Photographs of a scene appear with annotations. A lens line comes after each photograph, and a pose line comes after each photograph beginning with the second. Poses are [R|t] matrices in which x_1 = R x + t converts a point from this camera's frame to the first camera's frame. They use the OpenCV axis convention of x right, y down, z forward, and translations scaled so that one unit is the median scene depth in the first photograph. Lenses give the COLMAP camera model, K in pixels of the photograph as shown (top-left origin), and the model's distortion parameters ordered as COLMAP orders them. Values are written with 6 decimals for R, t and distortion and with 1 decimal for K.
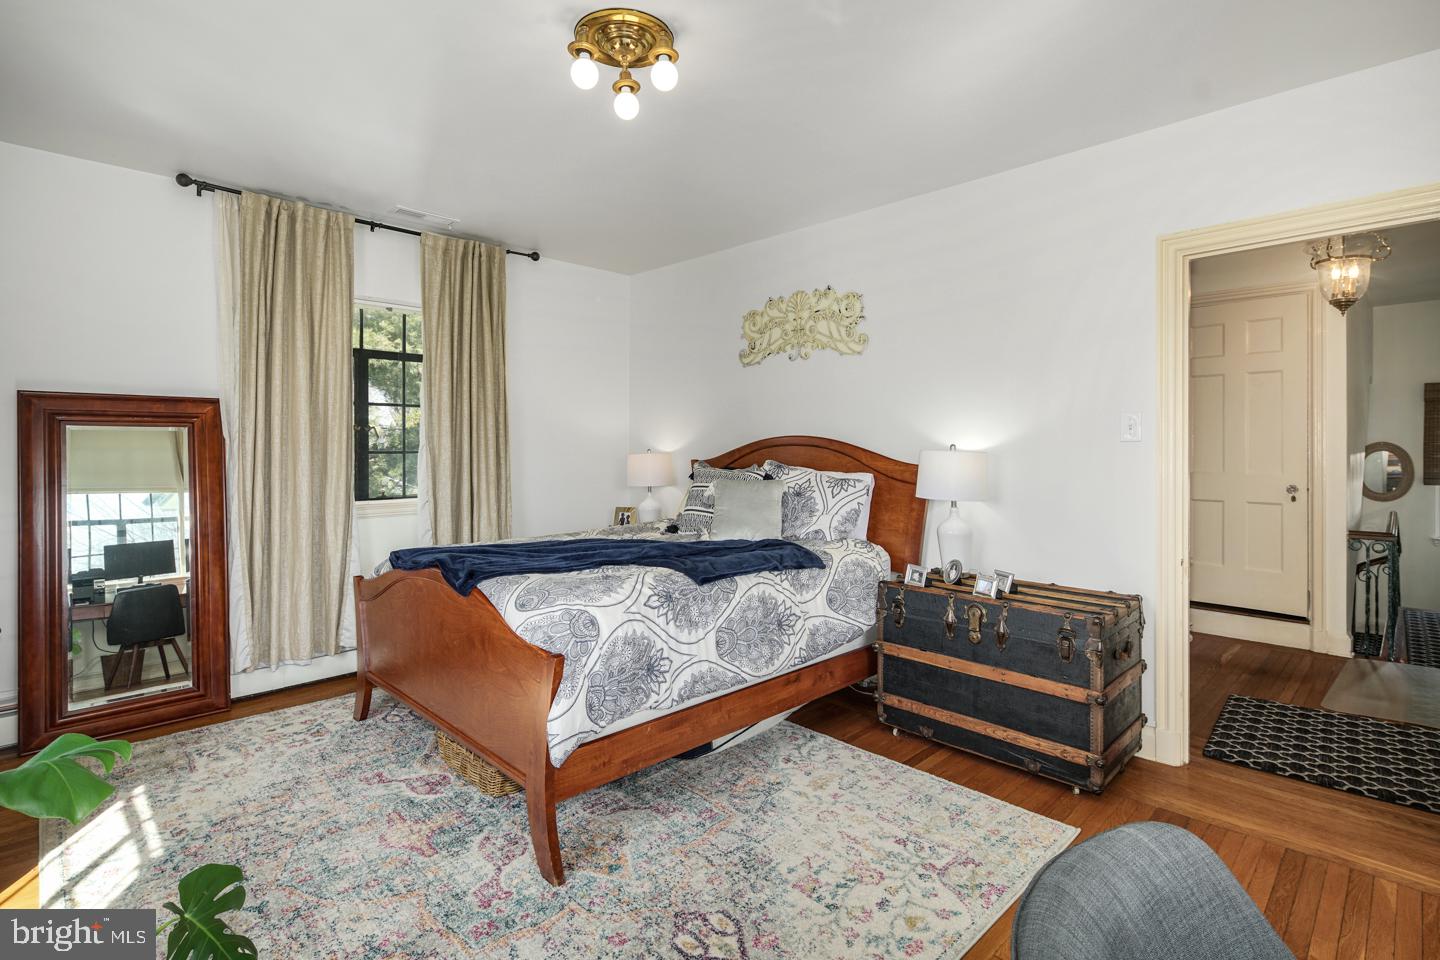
lens RADIAL K [[691.8, 0, 721.9], [0, 691.8, 451.9], [0, 0, 1]] dist [0.002979, 0.000209]
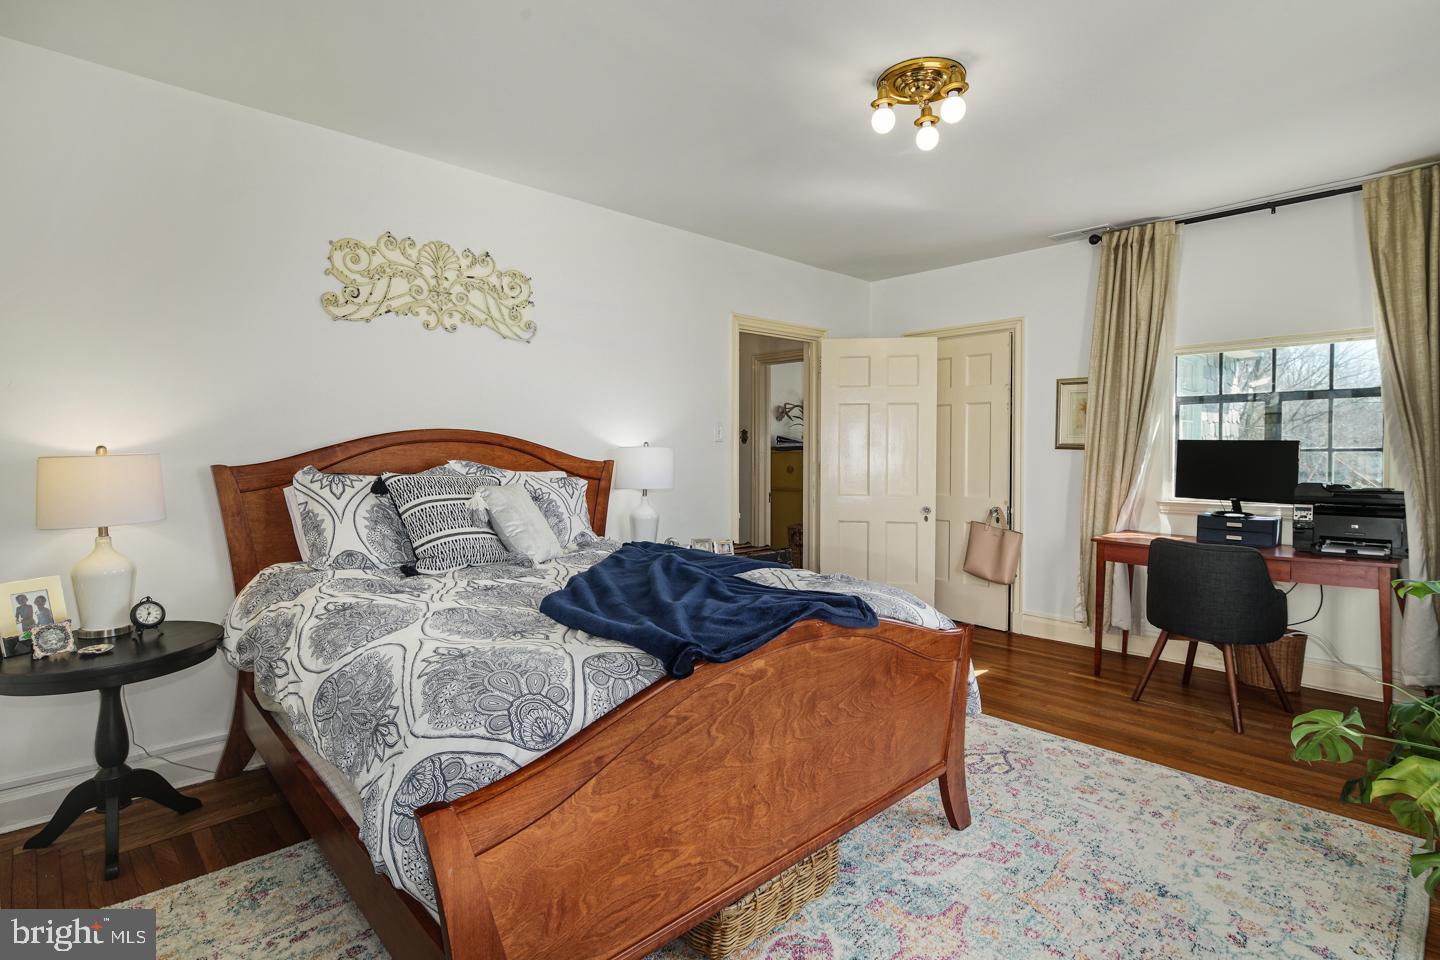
lens RADIAL K [[699.4, 0, 729.2], [0, 699.4, 473.2], [0, 0, 1]] dist [0.000956, -0.000201]
pose [[0.024915, -0.032120, 0.999173, -0.924607], [0.007362, 0.999462, 0.031946, 0.004696], [-0.999662, 0.006560, 0.025138, 0.909297]]
